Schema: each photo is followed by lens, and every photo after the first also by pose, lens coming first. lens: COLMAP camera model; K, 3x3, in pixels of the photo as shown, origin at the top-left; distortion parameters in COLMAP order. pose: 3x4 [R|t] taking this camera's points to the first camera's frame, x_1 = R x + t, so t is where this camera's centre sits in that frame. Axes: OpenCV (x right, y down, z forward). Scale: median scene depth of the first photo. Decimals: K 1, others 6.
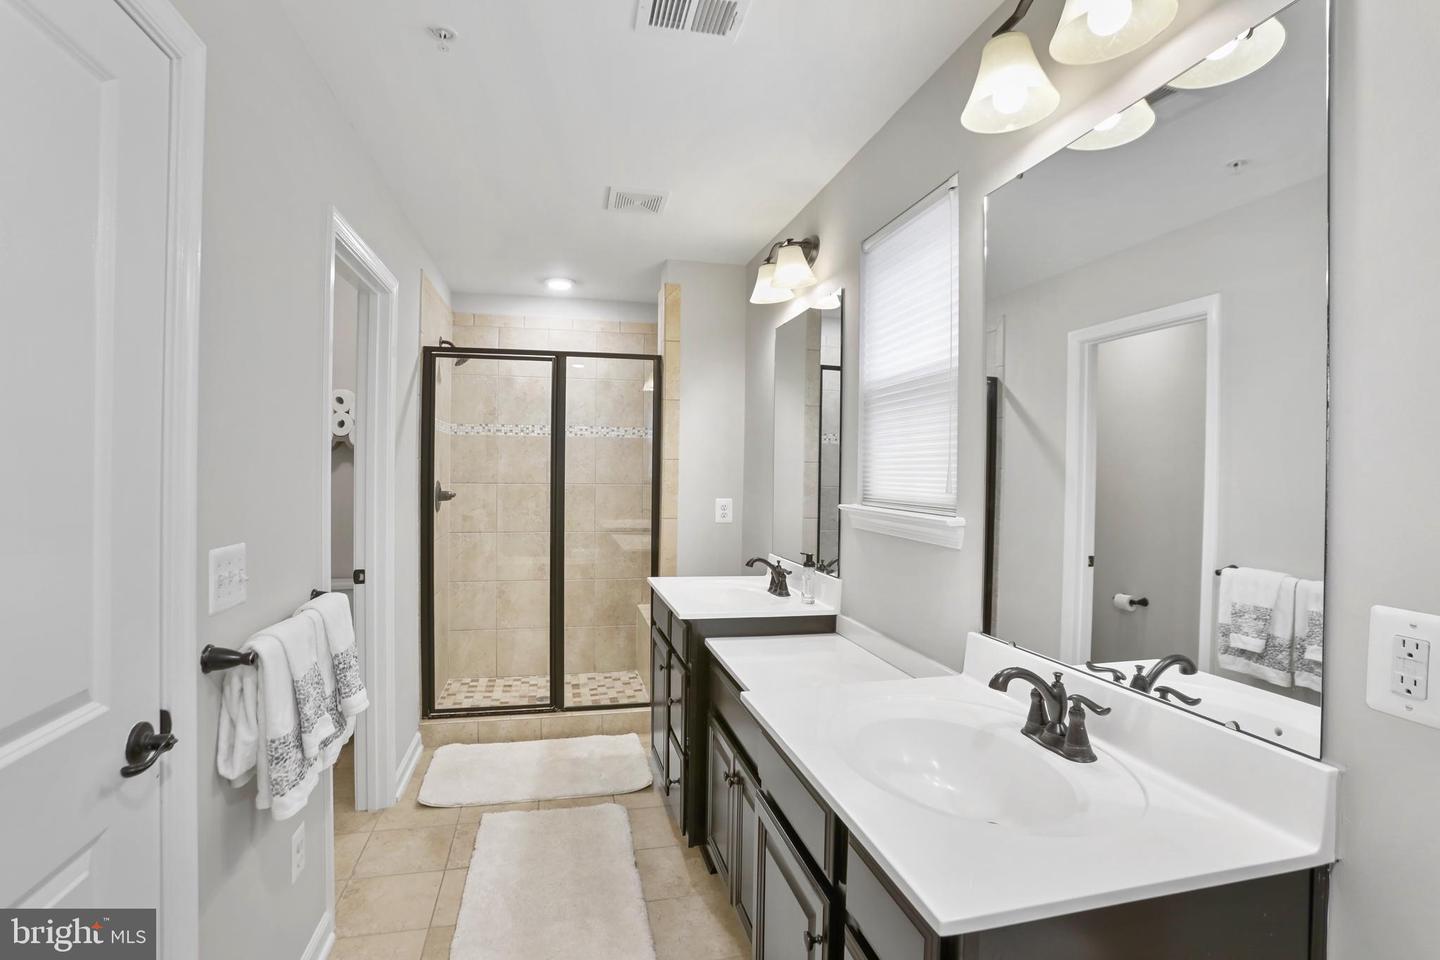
lens RADIAL K [[722.3, 0, 739.0], [0, 722.3, 480.1], [0, 0, 1]] dist [-0.095033, -0.000179]
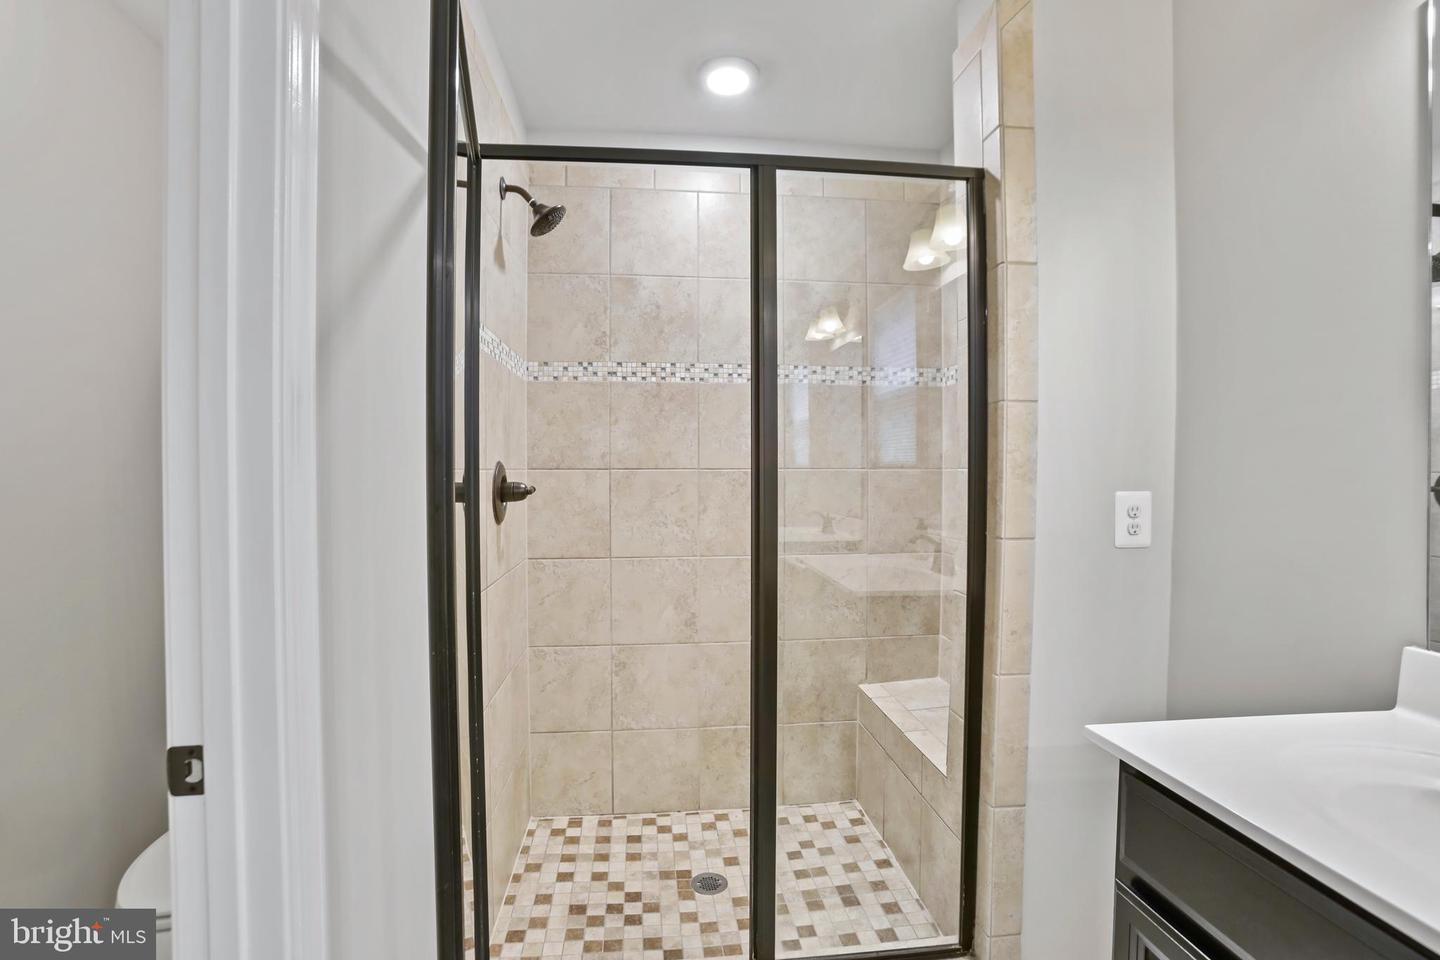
lens RADIAL K [[675.3, 0, 717.3], [0, 675.3, 487.6], [0, 0, 1]] dist [-0.086330, 0.033695]
pose [[0.990708, -0.009487, -0.135678, -0.191770], [0.011065, 0.999880, 0.010884, 0.014348], [0.135558, -0.012284, 0.990693, 0.509497]]
